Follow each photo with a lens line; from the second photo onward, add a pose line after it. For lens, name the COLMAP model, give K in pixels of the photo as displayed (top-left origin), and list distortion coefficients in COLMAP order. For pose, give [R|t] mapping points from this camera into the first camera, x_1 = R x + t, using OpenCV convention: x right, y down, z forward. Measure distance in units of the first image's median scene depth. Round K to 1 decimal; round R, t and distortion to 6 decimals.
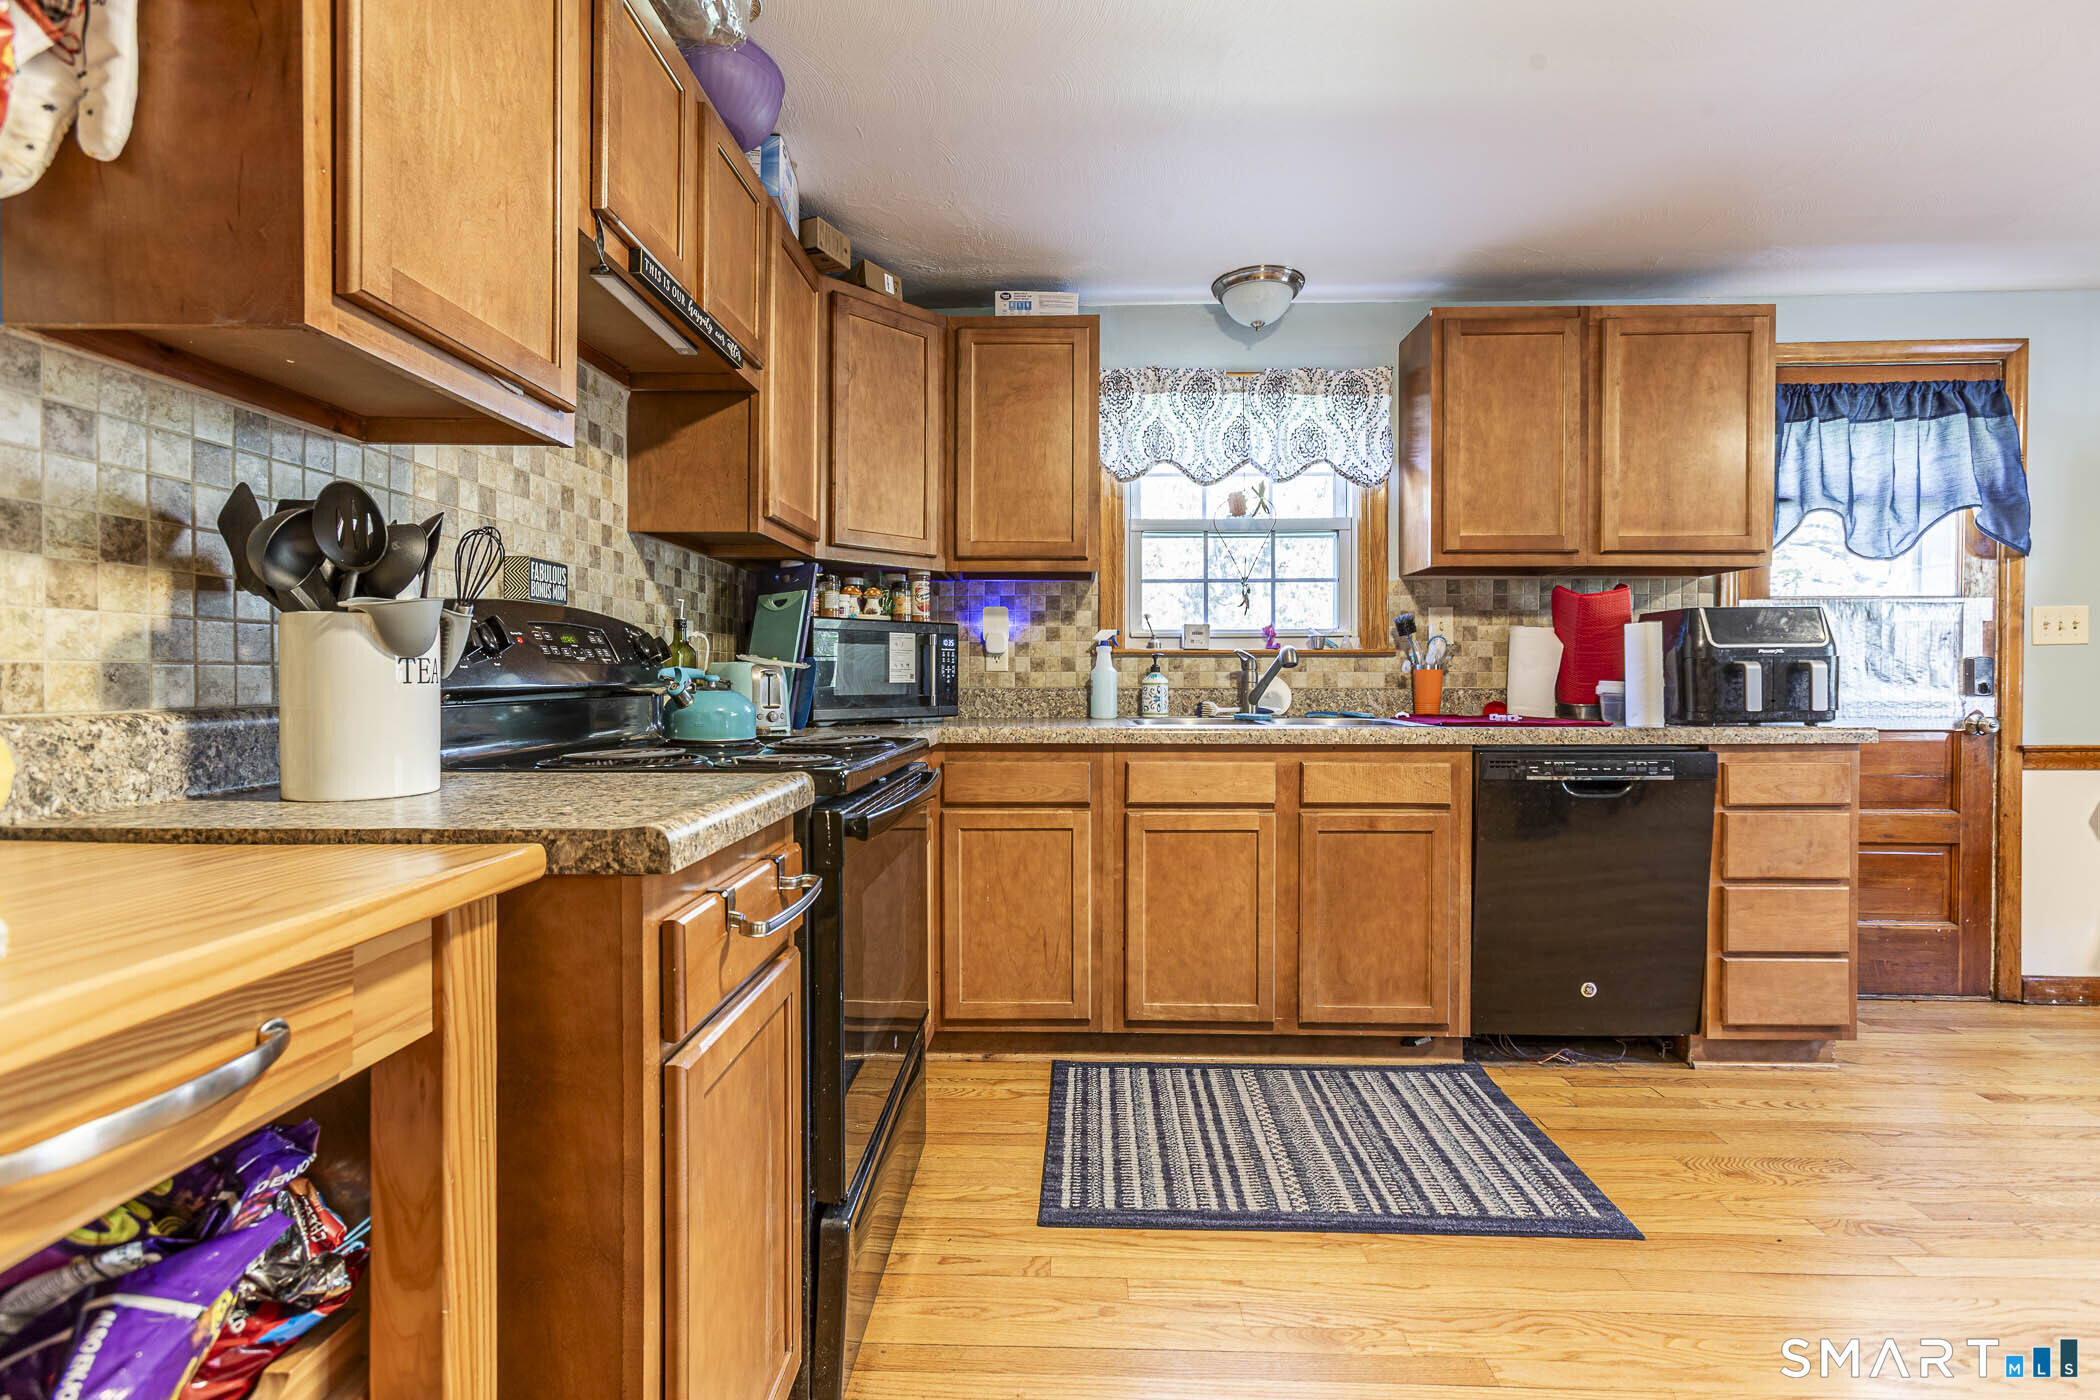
lens RADIAL K [[956.8, 0, 1052.8], [0, 956.8, 683.3], [0, 0, 1]] dist [-0.001171, 0.002312]
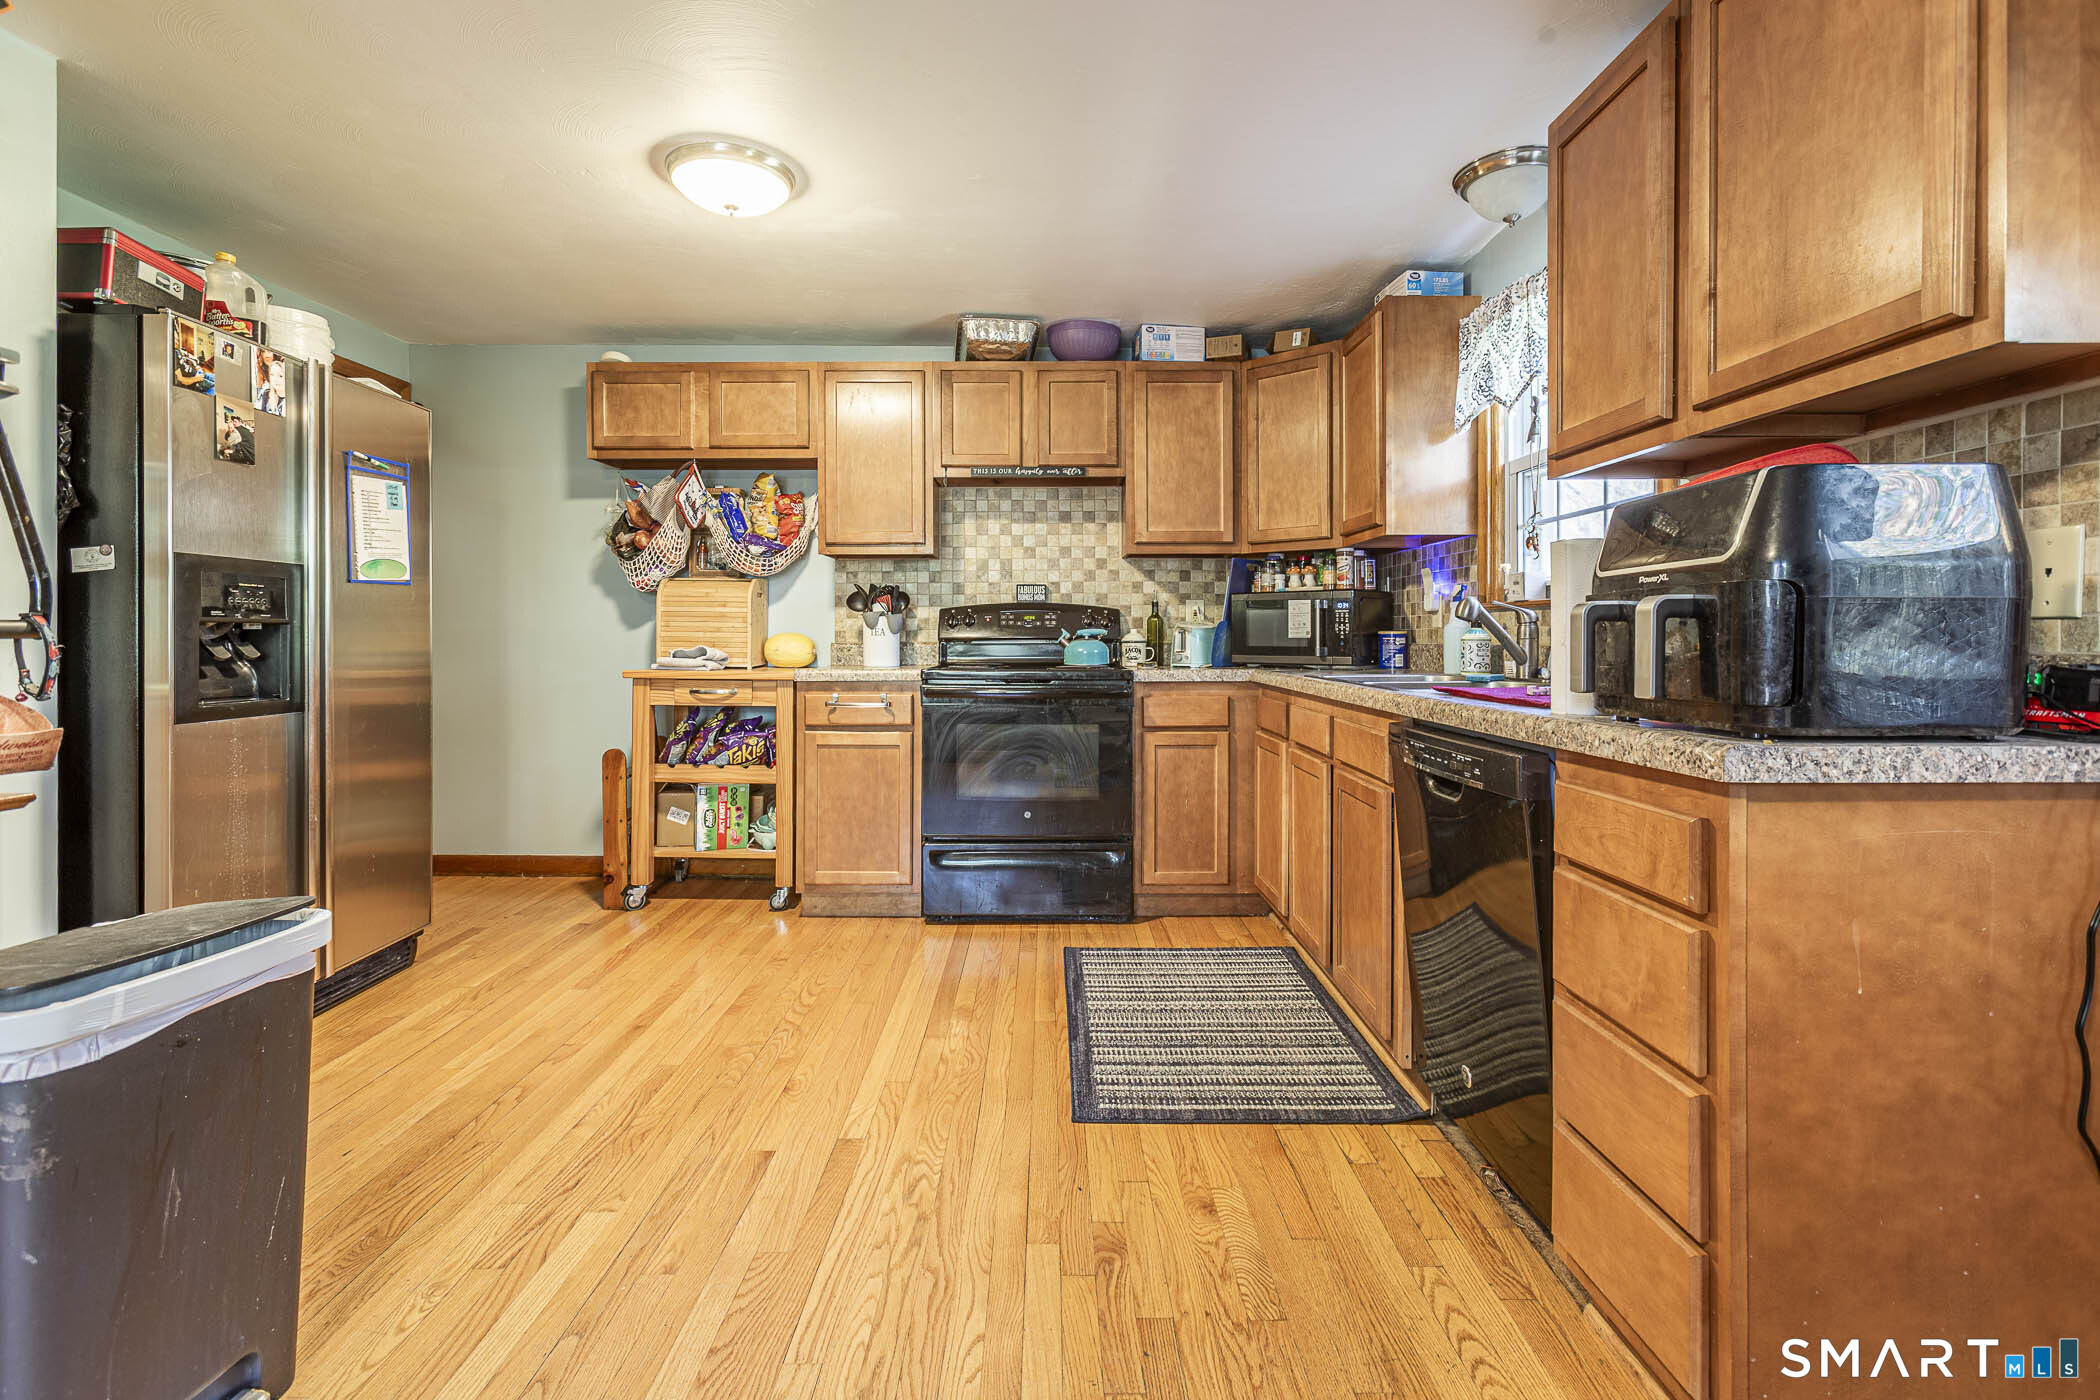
lens RADIAL K [[1022.9, 0, 1049.2], [0, 1022.9, 640.8], [0, 0, 1]] dist [-0.019583, 0.005364]
pose [[-0.005221, 0.004403, -0.999977, 1.126293], [-0.007761, 0.999960, 0.004443, -0.000316], [0.999956, 0.007784, -0.005187, 0.598172]]
